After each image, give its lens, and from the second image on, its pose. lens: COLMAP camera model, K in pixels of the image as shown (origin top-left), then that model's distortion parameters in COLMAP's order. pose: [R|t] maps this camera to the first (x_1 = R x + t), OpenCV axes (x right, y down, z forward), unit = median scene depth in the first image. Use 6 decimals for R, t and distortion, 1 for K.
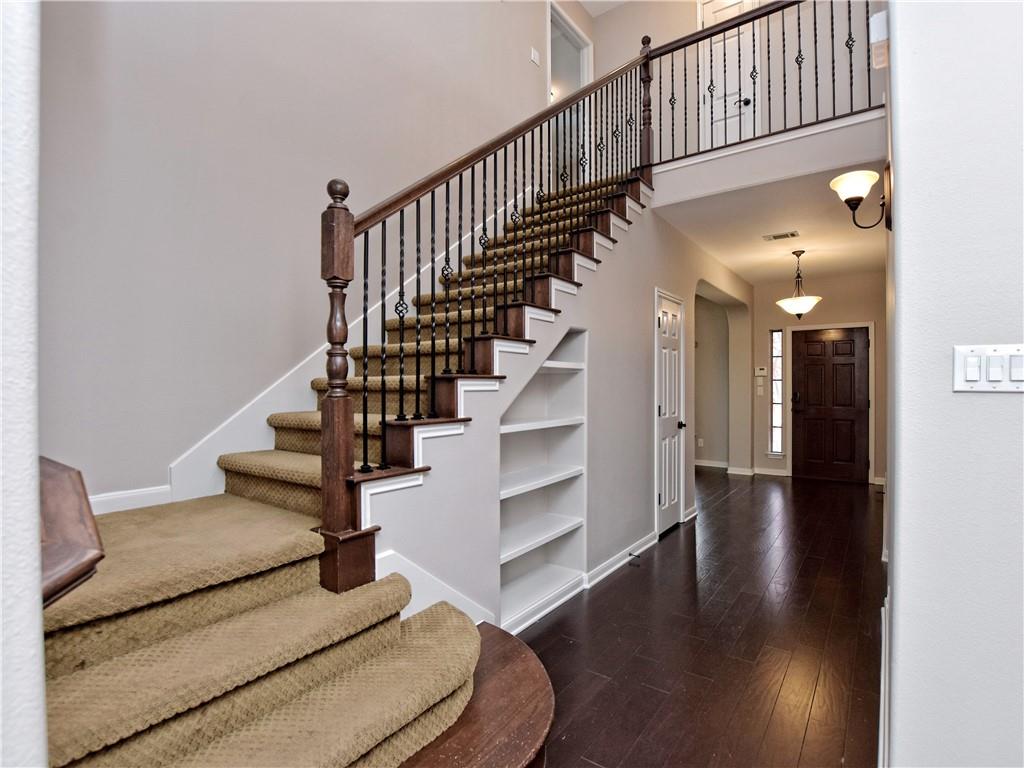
lens RADIAL K [[507.2, 0, 516.4], [0, 507.2, 386.2], [0, 0, 1]] dist [-0.032052, 0.003194]
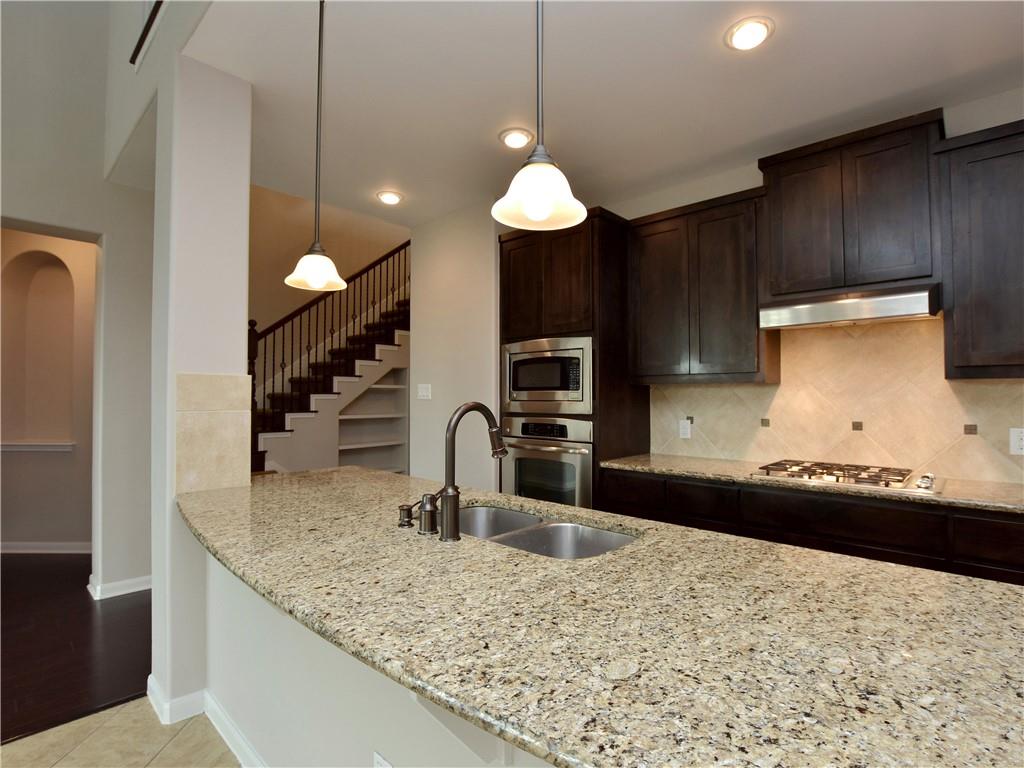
lens RADIAL K [[507.2, 0, 516.4], [0, 507.2, 386.2], [0, 0, 1]] dist [-0.032052, 0.003194]
pose [[0.993520, 0.003370, -0.113609, 1.188417], [-0.006175, 0.999684, -0.024354, 0.001951], [0.113491, 0.024898, 0.993227, -1.315505]]
